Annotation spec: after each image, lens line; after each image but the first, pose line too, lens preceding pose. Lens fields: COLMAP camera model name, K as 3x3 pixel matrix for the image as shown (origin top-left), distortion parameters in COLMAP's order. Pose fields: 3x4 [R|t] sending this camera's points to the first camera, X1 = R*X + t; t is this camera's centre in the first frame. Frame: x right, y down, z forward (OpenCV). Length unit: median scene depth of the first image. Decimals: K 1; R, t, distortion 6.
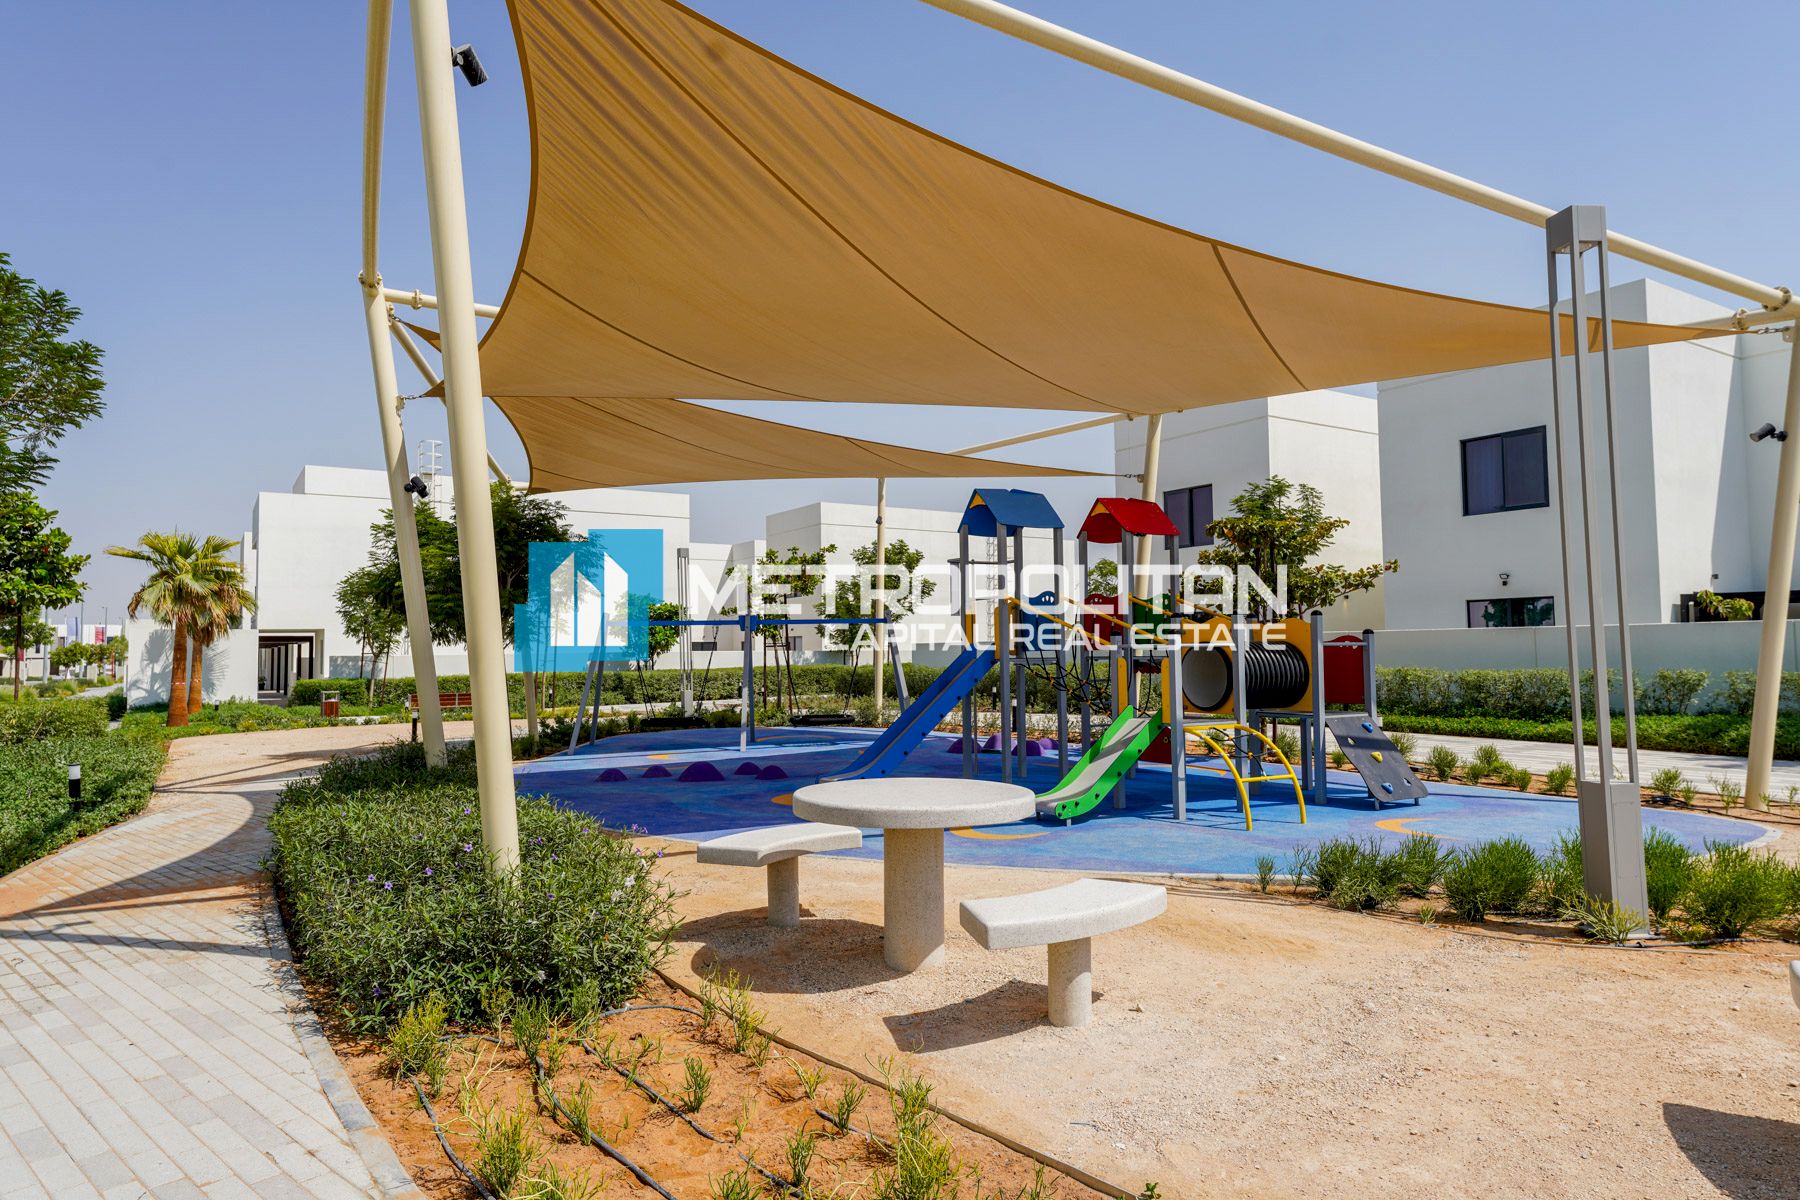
lens RADIAL K [[1051.8, 0, 900.0], [0, 1051.8, 600.0], [0, 0, 1]] dist [-0.004249, -0.000664]
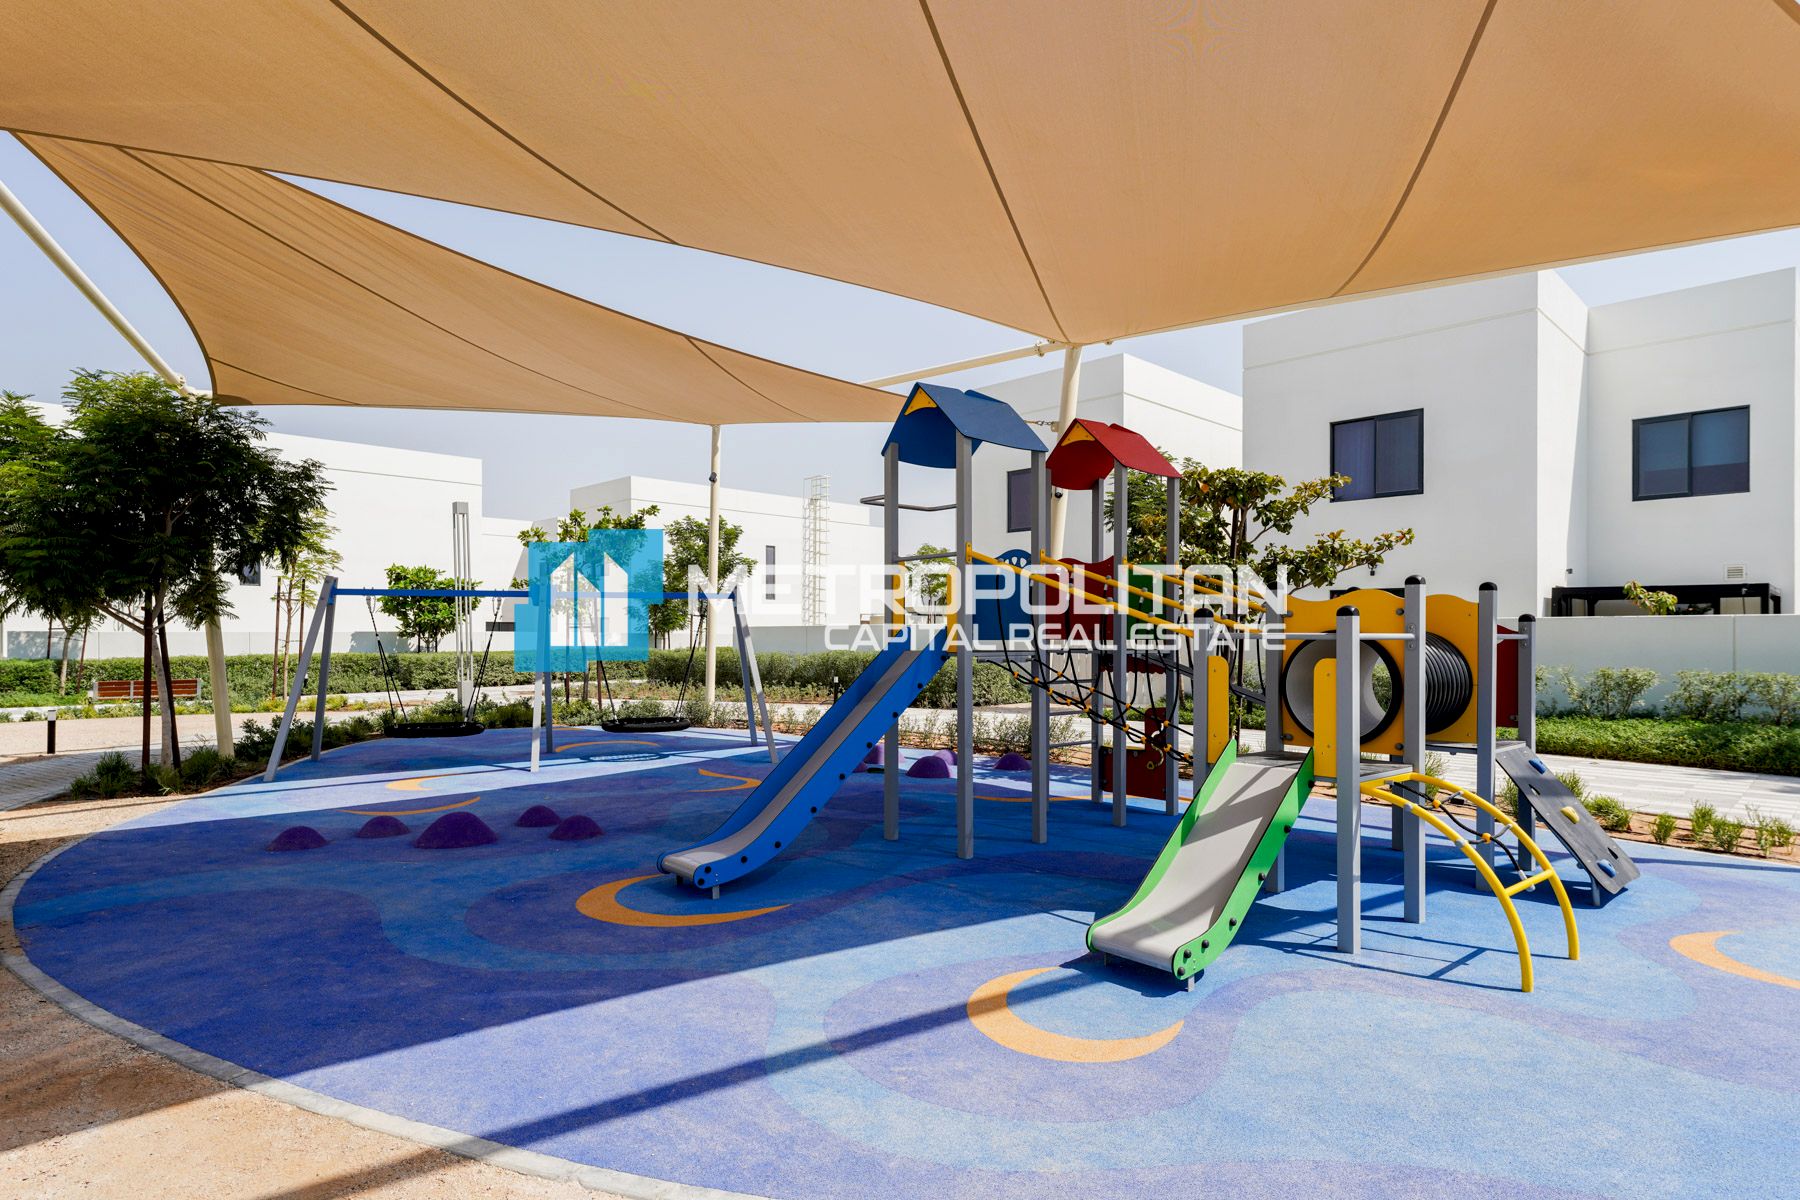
lens RADIAL K [[967.3, 0, 896.0], [0, 967.3, 637.1], [0, 0, 1]] dist [0.003007, 0.000144]
pose [[0.980187, 0.012922, 0.197652, -0.027497], [-0.022893, 0.998573, 0.048246, 0.009944], [-0.196747, -0.051815, 0.979084, 0.218009]]
